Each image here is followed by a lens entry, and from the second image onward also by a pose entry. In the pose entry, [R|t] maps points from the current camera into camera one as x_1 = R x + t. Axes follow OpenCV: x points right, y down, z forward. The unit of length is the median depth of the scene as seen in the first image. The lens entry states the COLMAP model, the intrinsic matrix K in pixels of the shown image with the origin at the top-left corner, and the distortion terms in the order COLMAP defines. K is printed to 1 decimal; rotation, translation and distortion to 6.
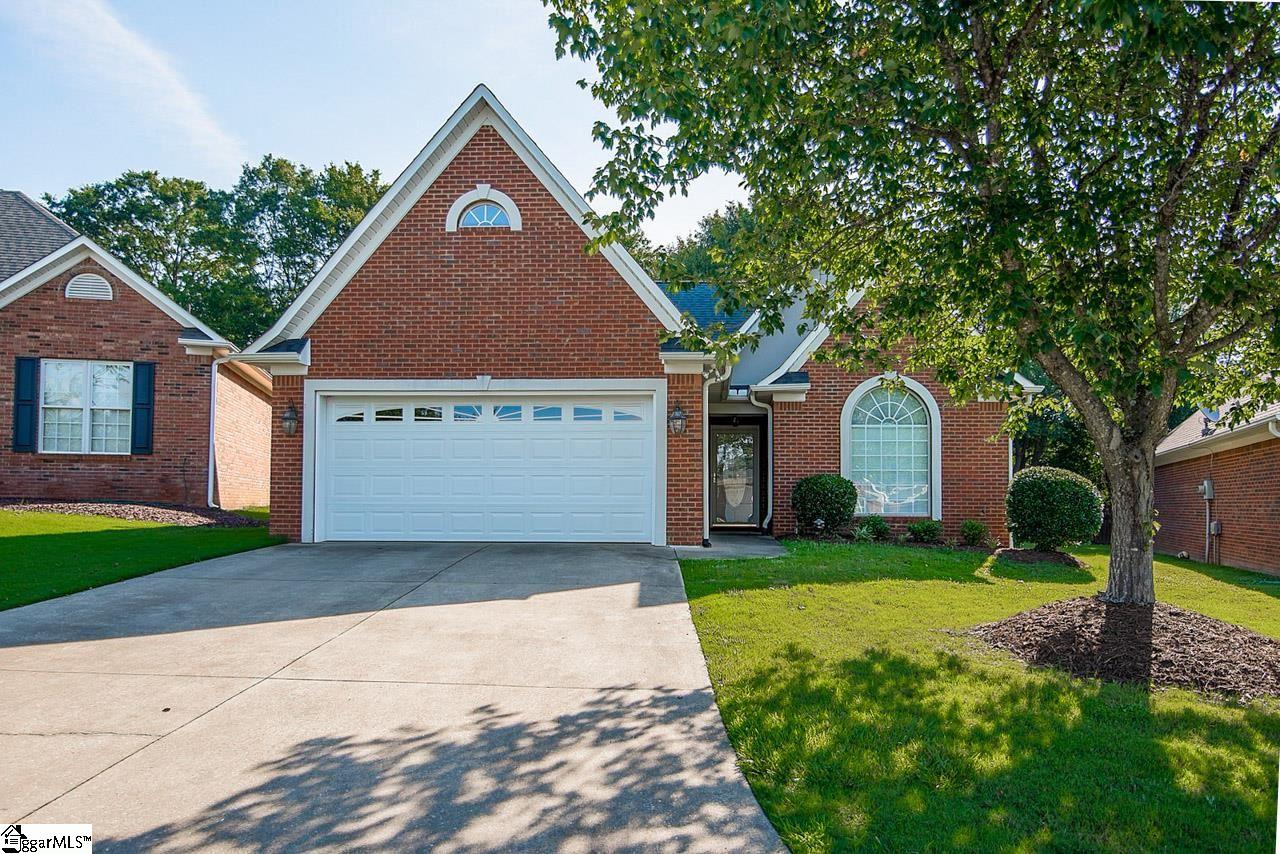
lens RADIAL K [[921.9, 0, 639.5], [0, 921.9, 426.6], [0, 0, 1]] dist [0.002155, 0.000822]
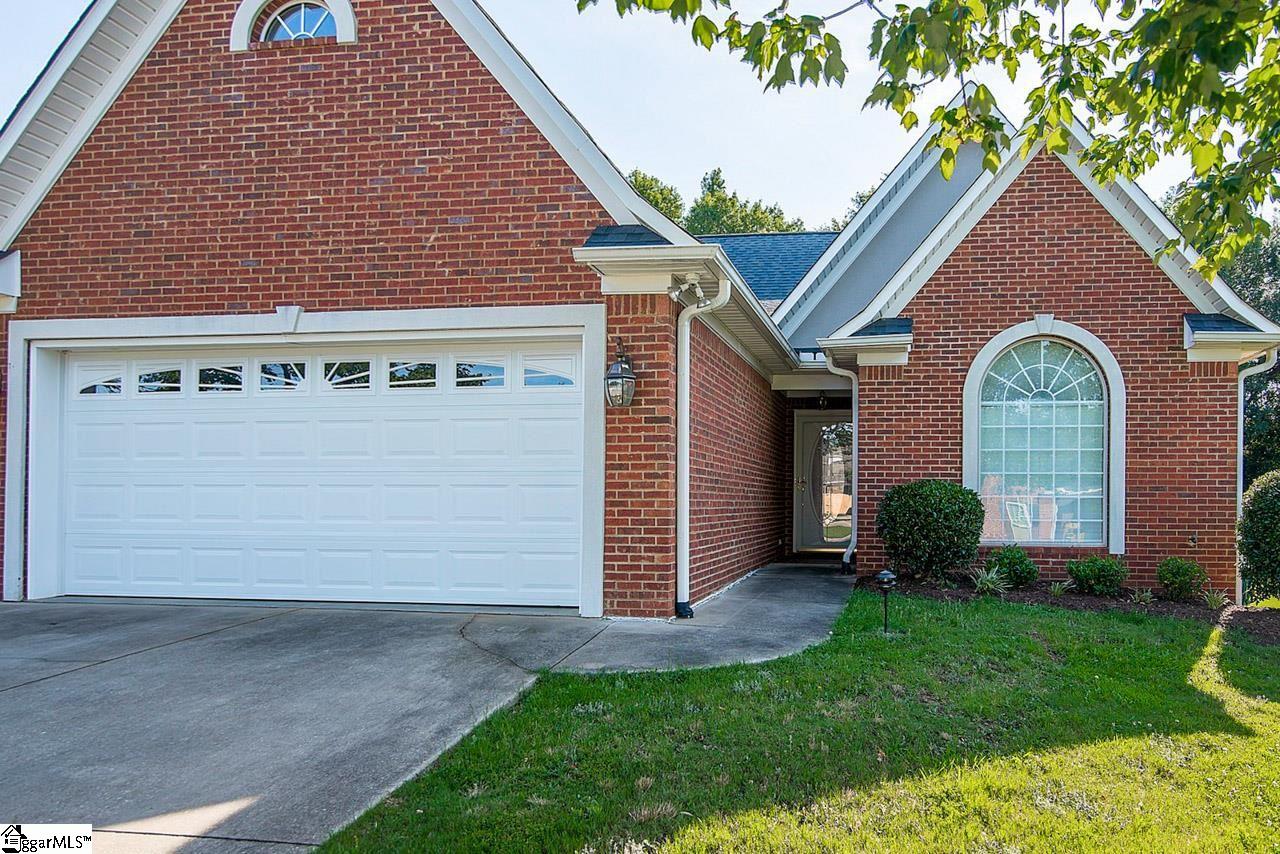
lens RADIAL K [[1222.1, 0, 639.5], [0, 1222.1, 472.8], [0, 0, 1]] dist [-0.018847, 0.000000]
pose [[0.998097, -0.002150, -0.061619, 0.085235], [0.005071, 0.998869, 0.047282, 0.011162], [0.061448, -0.047505, 0.996979, 0.268492]]
